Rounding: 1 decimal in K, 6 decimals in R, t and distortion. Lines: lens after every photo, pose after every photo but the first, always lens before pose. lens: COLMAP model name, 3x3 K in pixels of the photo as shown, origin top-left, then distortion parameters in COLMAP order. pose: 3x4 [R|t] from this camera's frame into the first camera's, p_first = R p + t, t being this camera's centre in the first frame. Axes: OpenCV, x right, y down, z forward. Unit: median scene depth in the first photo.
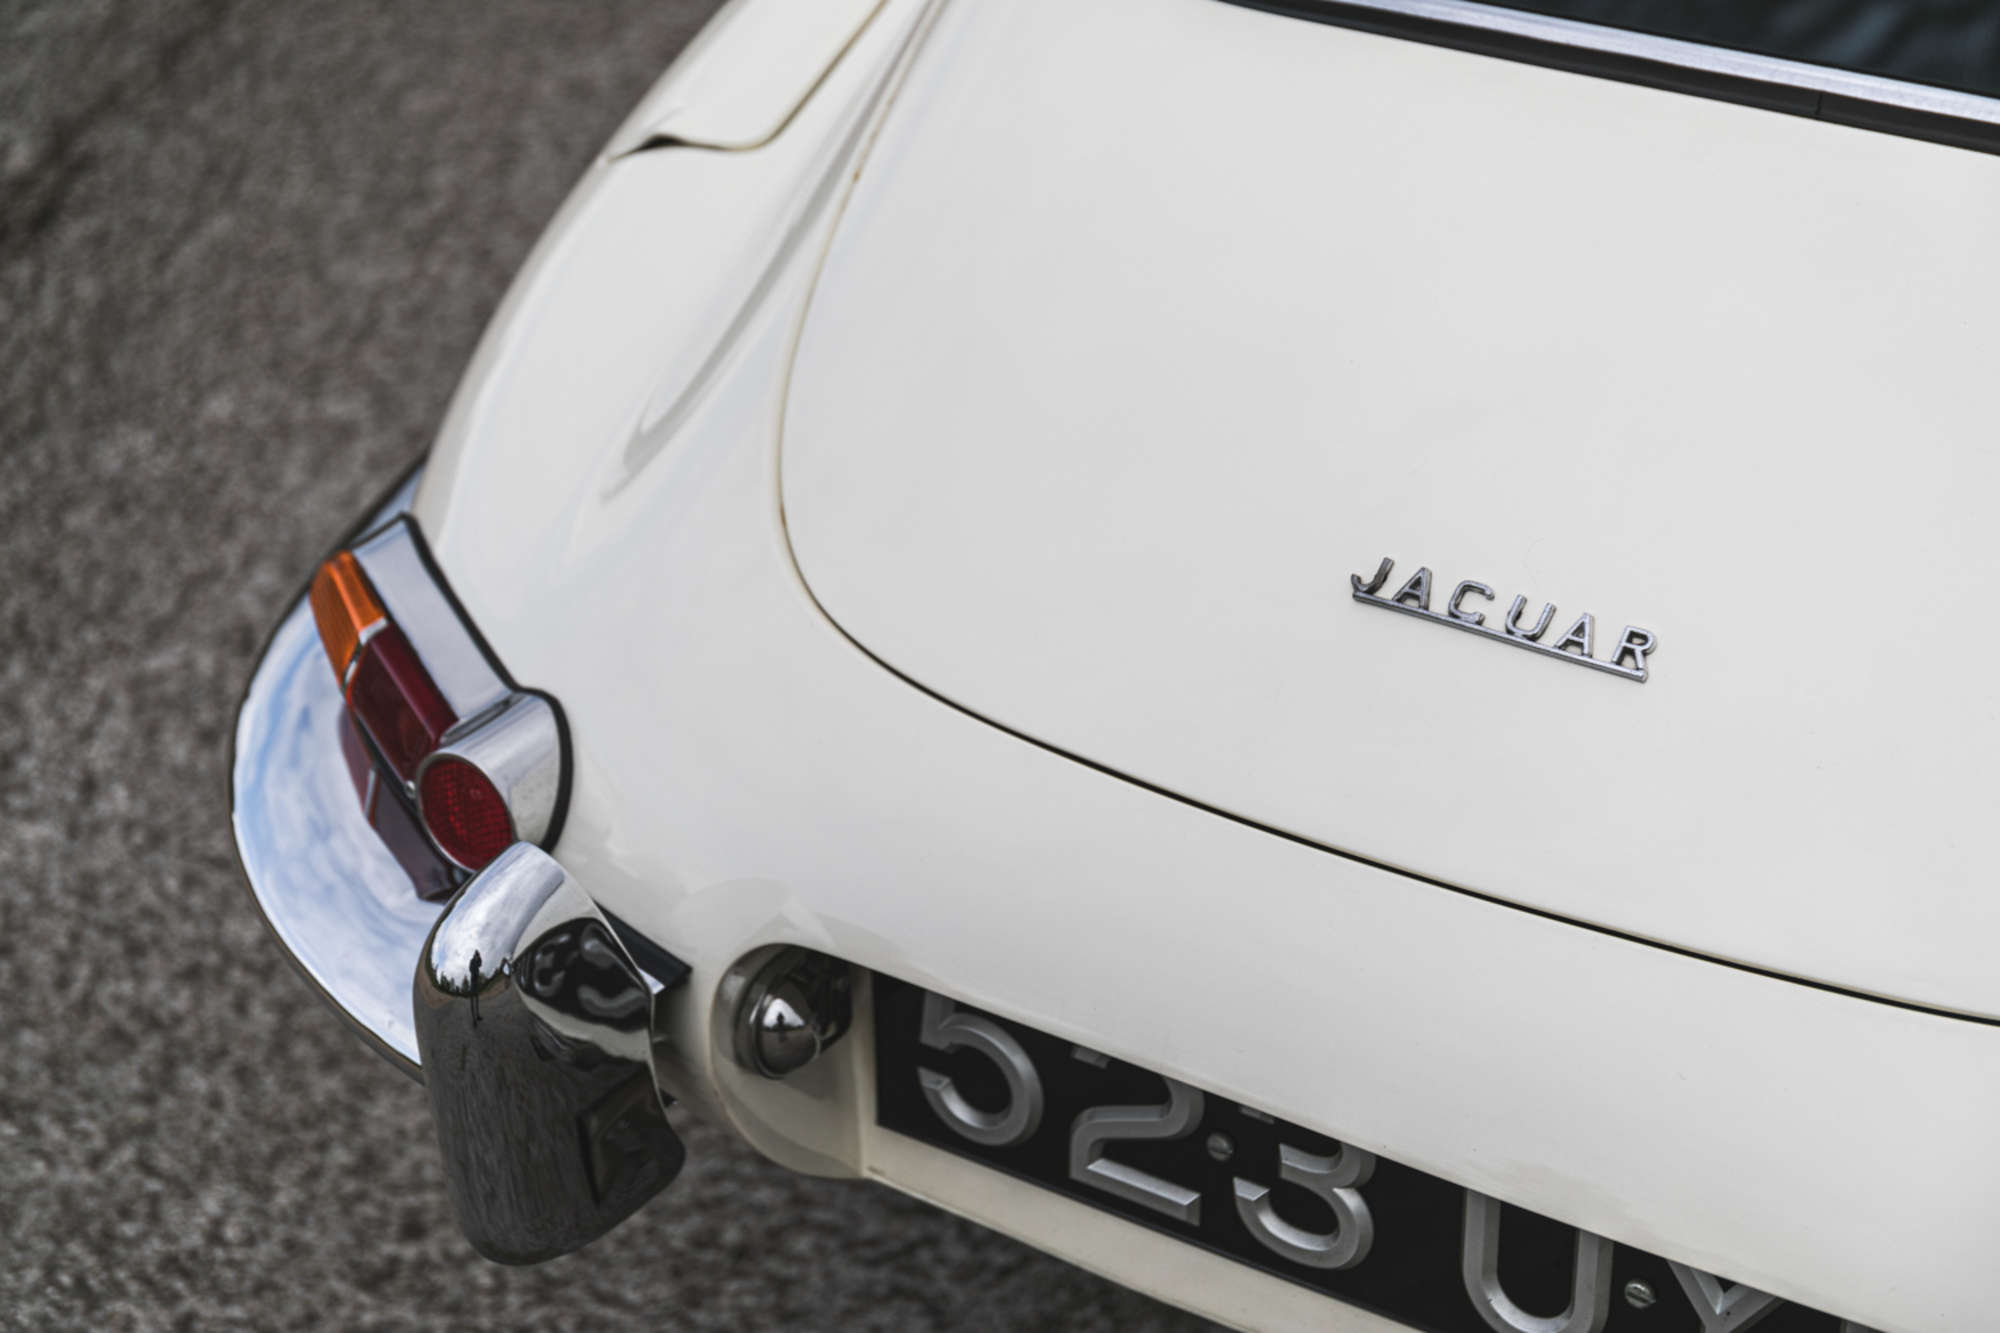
lens RADIAL K [[3776.7, 0, 1042.8], [0, 3776.7, 649.7], [0, 0, 1]] dist [-0.045013, 0.000000]
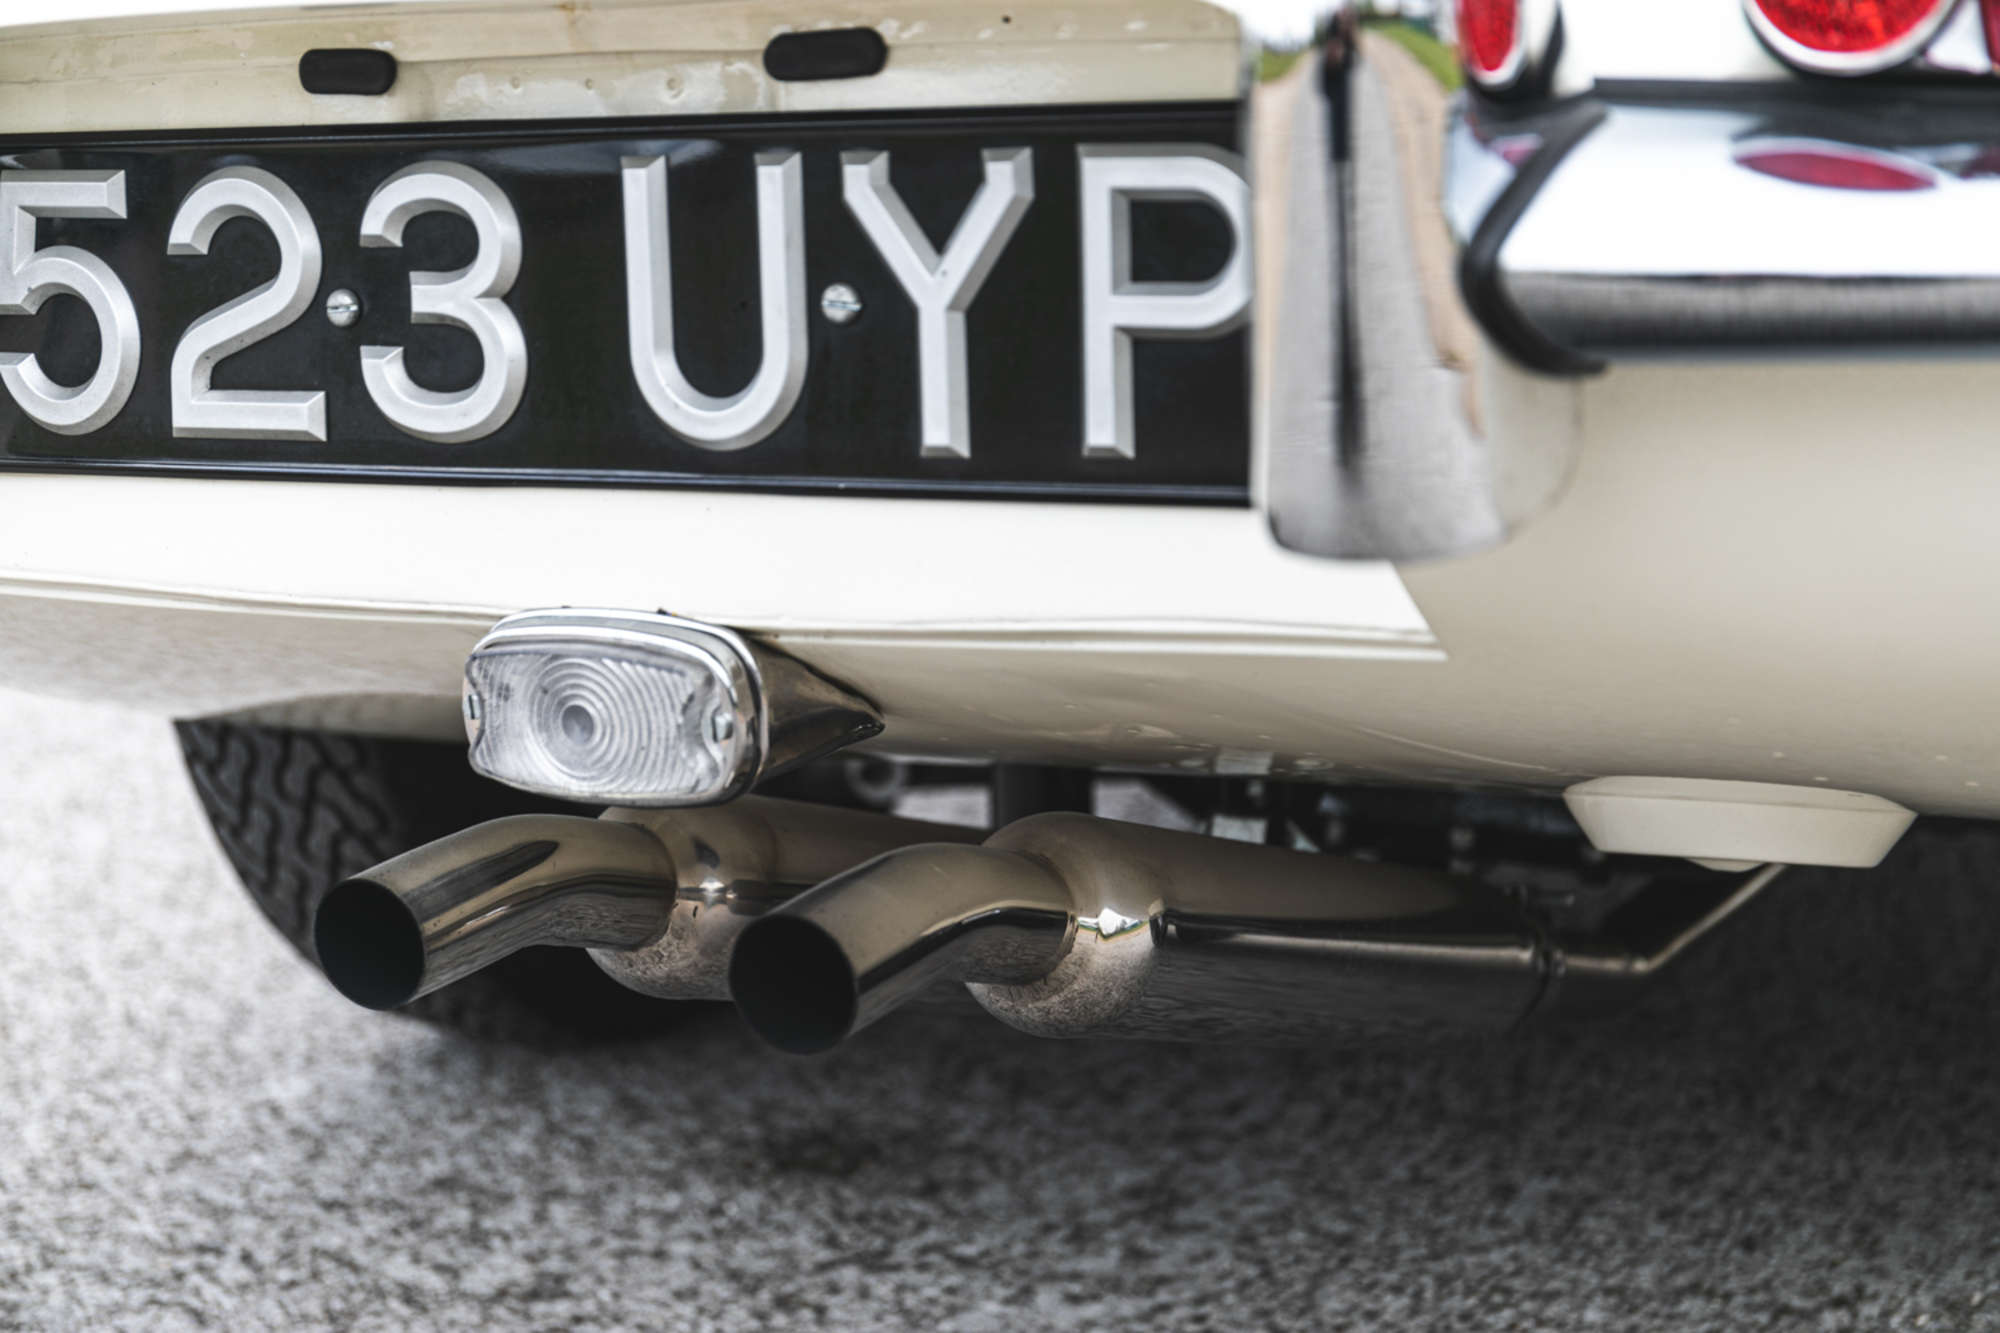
lens RADIAL K [[3776.7, 0, 1006.2], [0, 3776.7, 661.8], [0, 0, 1]] dist [-0.045013, 0.000000]
pose [[0.995406, -0.026805, 0.091913, 0.072422], [0.054691, 0.947157, -0.316072, 0.300738], [-0.078584, 0.319647, 0.944272, 0.169487]]
